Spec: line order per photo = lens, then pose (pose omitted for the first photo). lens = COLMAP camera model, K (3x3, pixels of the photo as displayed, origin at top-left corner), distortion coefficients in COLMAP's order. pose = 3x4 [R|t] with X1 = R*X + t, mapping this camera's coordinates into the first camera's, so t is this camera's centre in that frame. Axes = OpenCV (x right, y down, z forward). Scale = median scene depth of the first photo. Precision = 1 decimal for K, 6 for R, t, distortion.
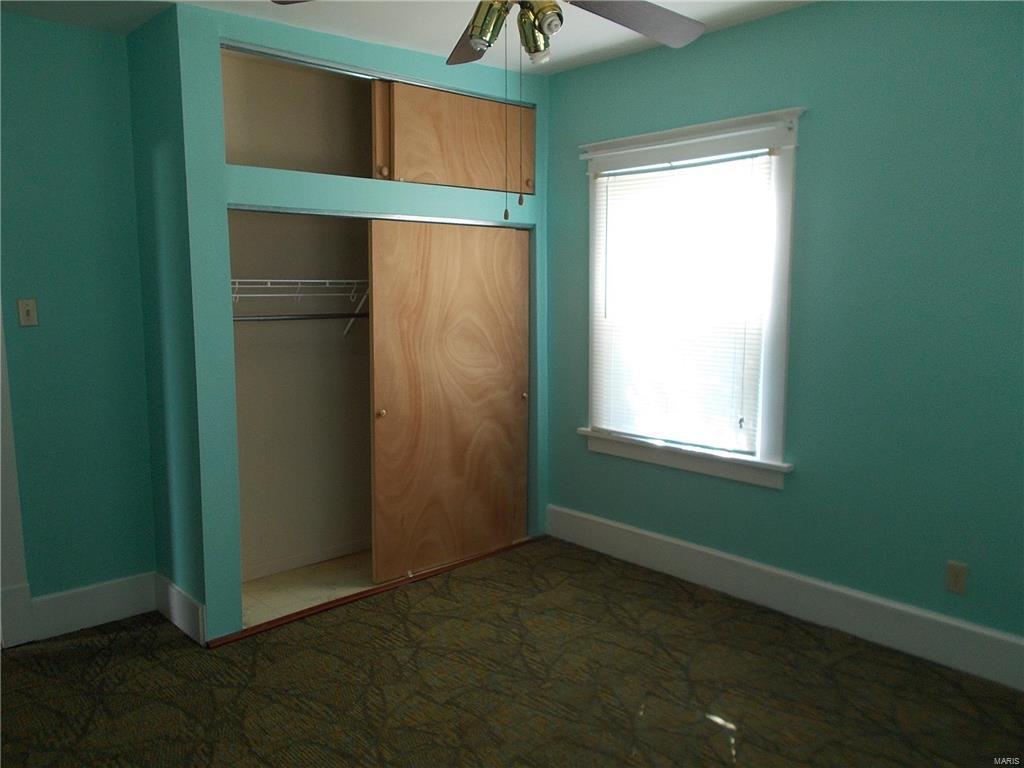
lens RADIAL K [[794.8, 0, 500.8], [0, 794.8, 384.2], [0, 0, 1]] dist [0.008063, -0.003646]
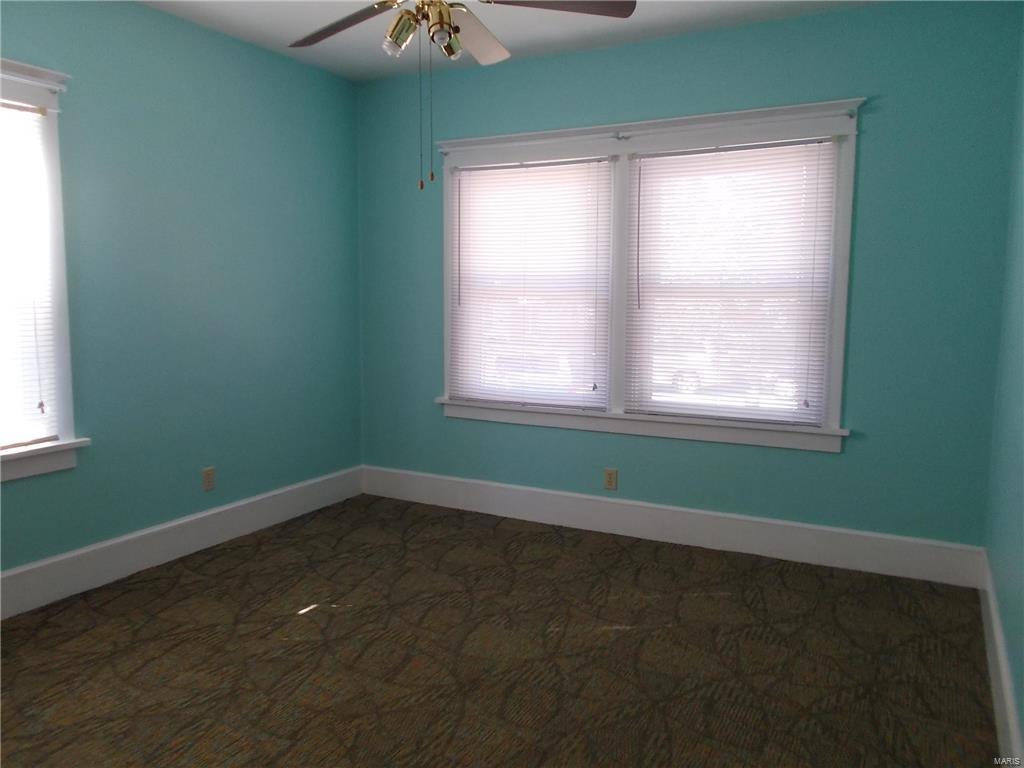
lens RADIAL K [[794.8, 0, 500.8], [0, 794.8, 384.2], [0, 0, 1]] dist [0.008063, -0.003646]
pose [[-0.332831, -0.114567, 0.936001, -0.805057], [0.115682, 0.980134, 0.161105, -0.070232], [-0.935864, 0.161900, -0.312966, 0.904116]]
